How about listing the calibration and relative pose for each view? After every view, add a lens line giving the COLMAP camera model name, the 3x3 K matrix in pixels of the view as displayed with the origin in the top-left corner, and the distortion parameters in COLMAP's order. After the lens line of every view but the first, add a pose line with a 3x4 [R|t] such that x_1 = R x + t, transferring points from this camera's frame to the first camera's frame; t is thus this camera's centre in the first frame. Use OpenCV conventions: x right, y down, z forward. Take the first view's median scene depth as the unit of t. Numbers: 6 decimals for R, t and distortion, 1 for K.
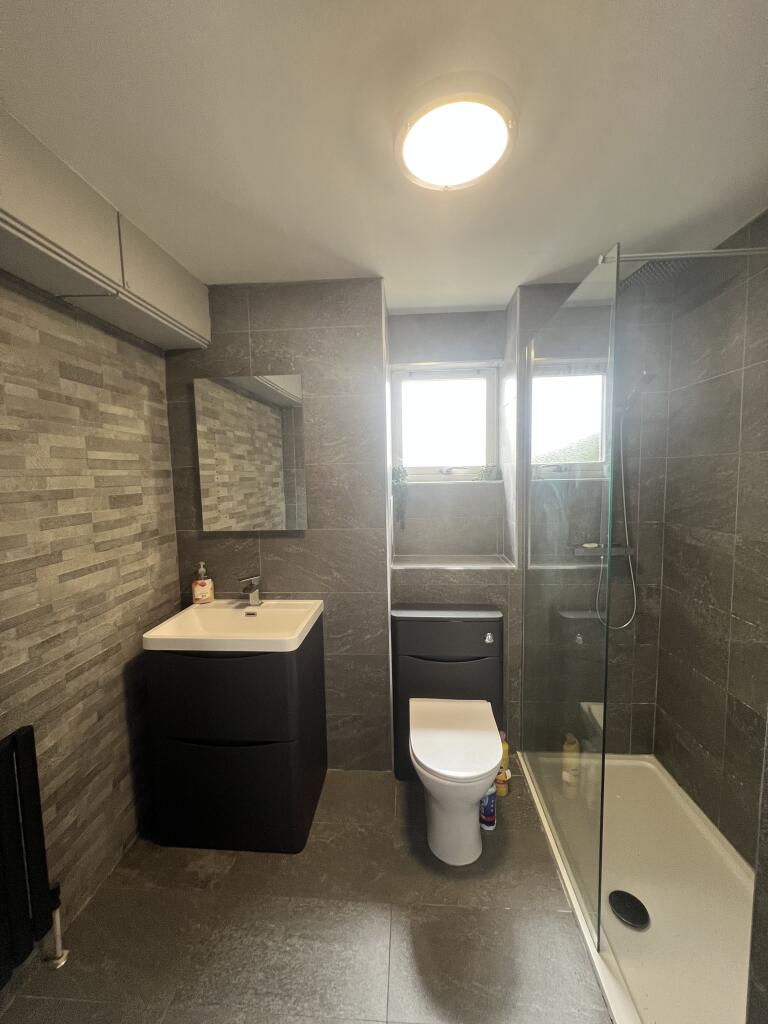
lens RADIAL K [[408.4, 0, 385.4], [0, 408.4, 510.3], [0, 0, 1]] dist [-0.002191, 0.001313]
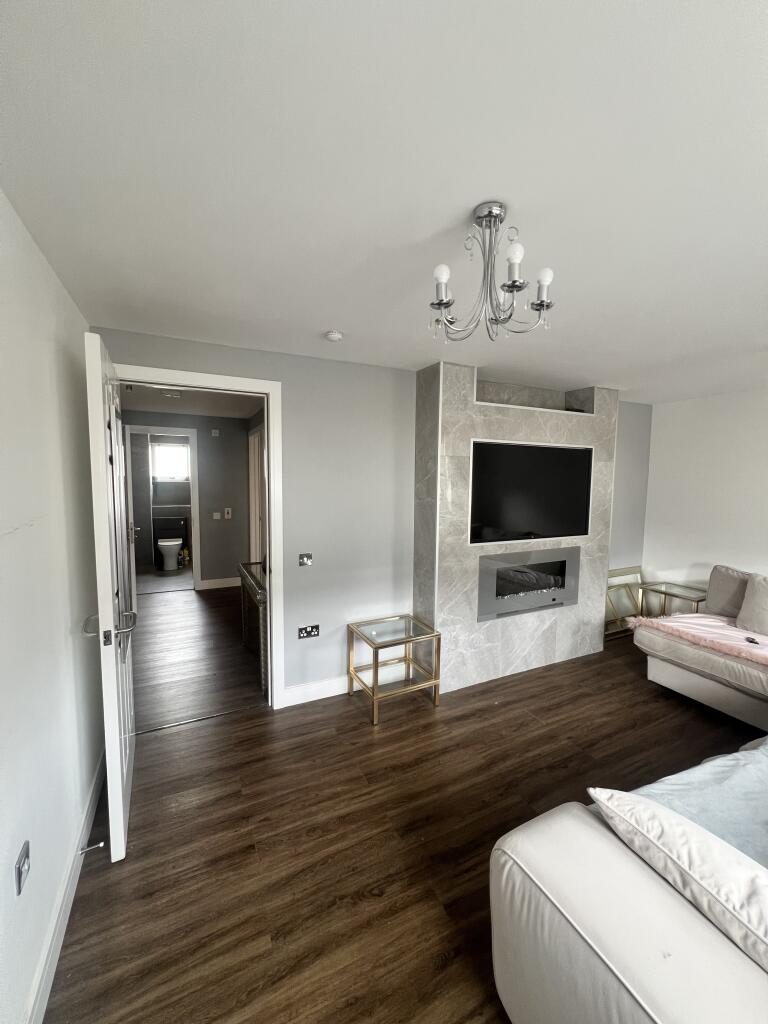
lens RADIAL K [[408.4, 0, 382.9], [0, 408.4, 510.4], [0, 0, 1]] dist [-0.002191, 0.001313]
pose [[0.863906, -0.011381, 0.503525, -0.042917], [0.012670, 0.999919, 0.000863, 0.230415], [-0.503494, 0.005634, 0.863980, -3.356672]]
